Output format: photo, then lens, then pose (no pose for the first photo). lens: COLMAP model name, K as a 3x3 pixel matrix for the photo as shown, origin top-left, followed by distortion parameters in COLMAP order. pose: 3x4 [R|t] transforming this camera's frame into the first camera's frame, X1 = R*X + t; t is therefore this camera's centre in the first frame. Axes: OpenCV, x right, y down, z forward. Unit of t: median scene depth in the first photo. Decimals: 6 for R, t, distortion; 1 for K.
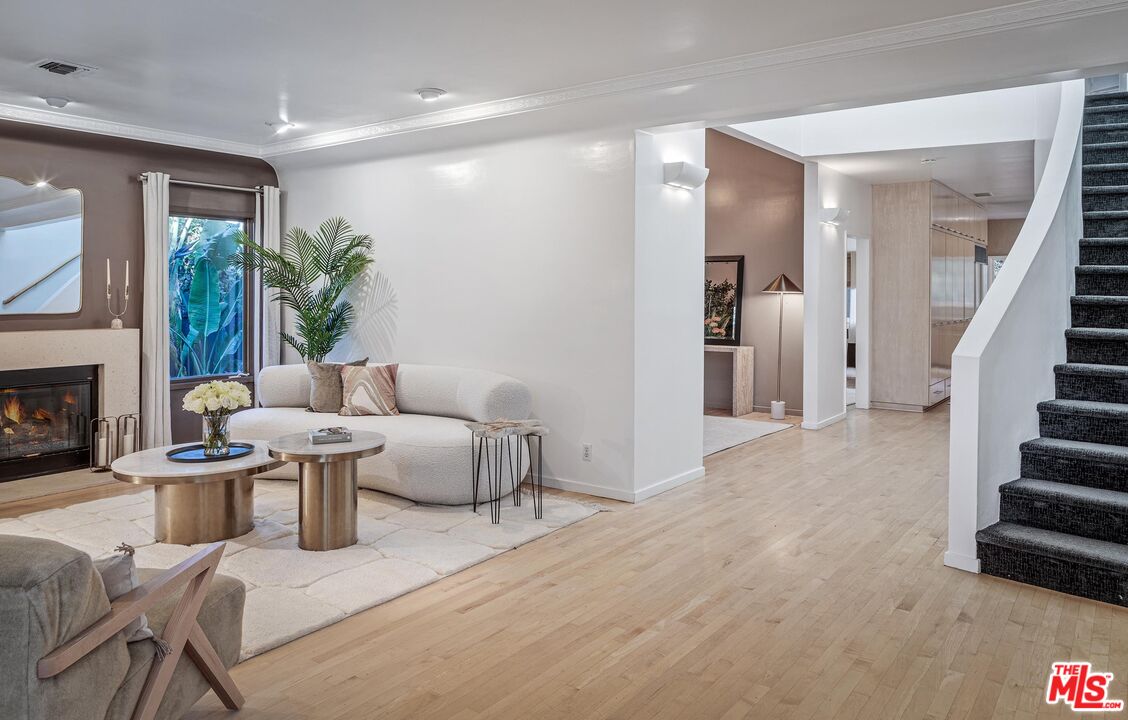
lens RADIAL K [[769.6, 0, 564.0], [0, 769.6, 360.0], [0, 0, 1]] dist [-0.000262, -0.002676]
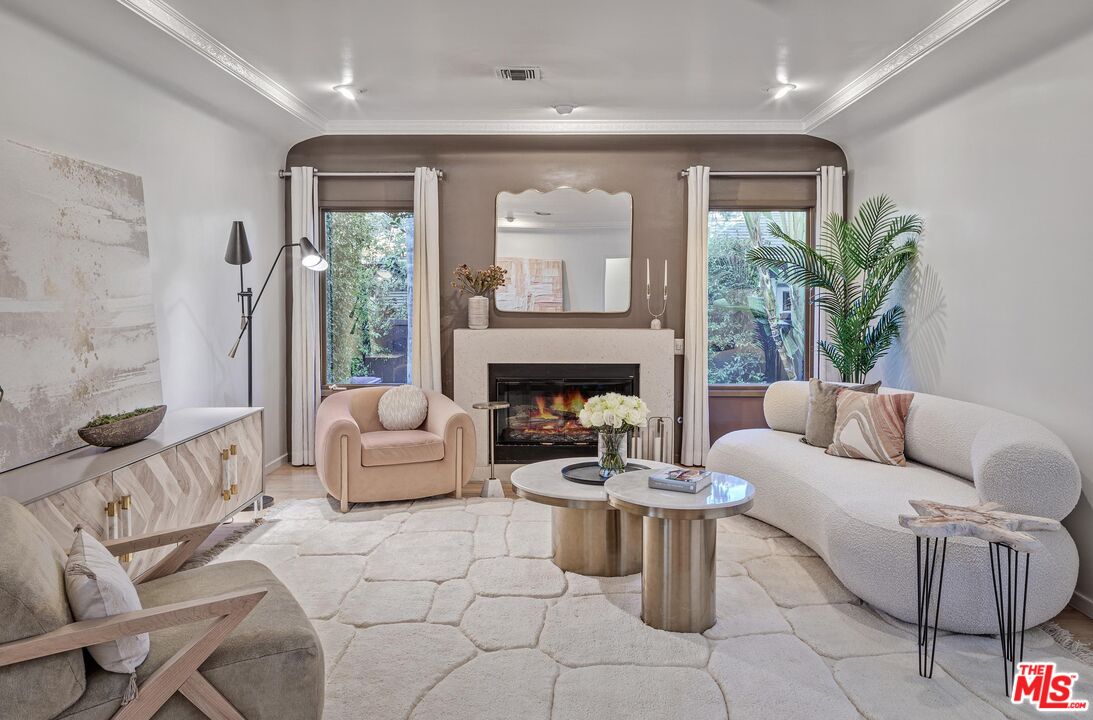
lens RADIAL K [[798.1, 0, 546.5], [0, 798.1, 360.0], [0, 0, 1]] dist [-0.011714, 0.002512]
pose [[0.591993, 0.068827, -0.802999, 0.165844], [-0.068951, 0.997019, 0.034624, -0.027356], [0.802988, 0.034871, 0.594974, 0.277521]]
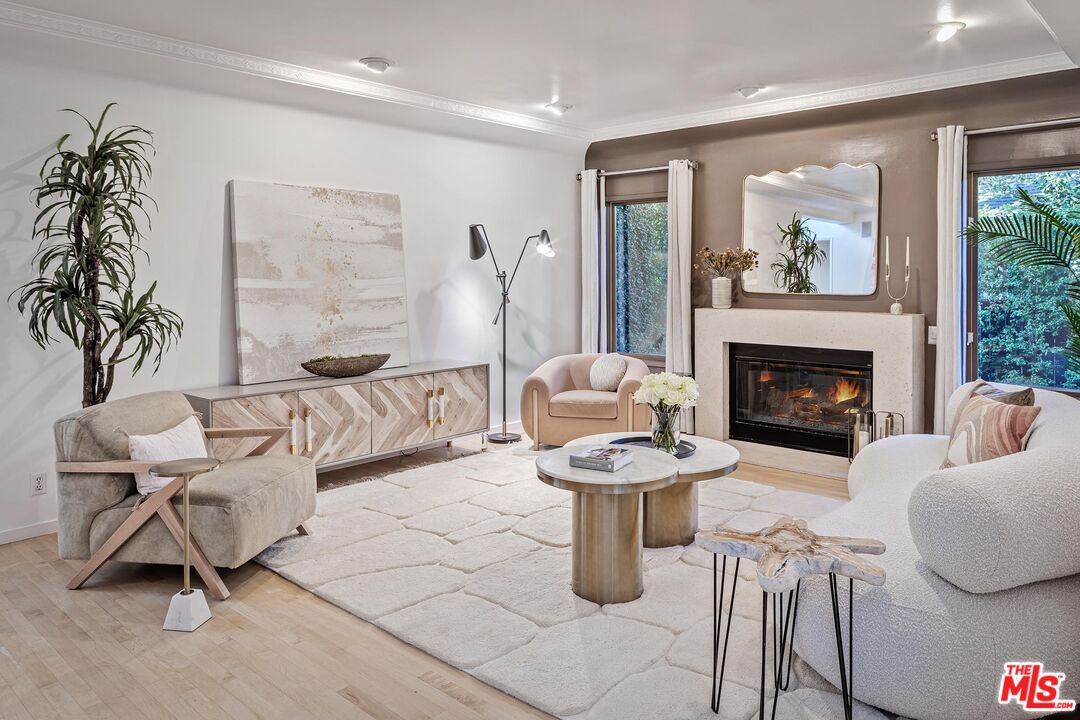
lens RADIAL K [[734.4, 0, 538.7], [0, 734.4, 337.8], [0, 0, 1]] dist [-0.020184, 0.002027]
pose [[-0.089825, 0.086562, -0.992189, 0.299336], [-0.079158, 0.992444, 0.093750, -0.060464], [0.992807, 0.086960, -0.082295, 0.666031]]
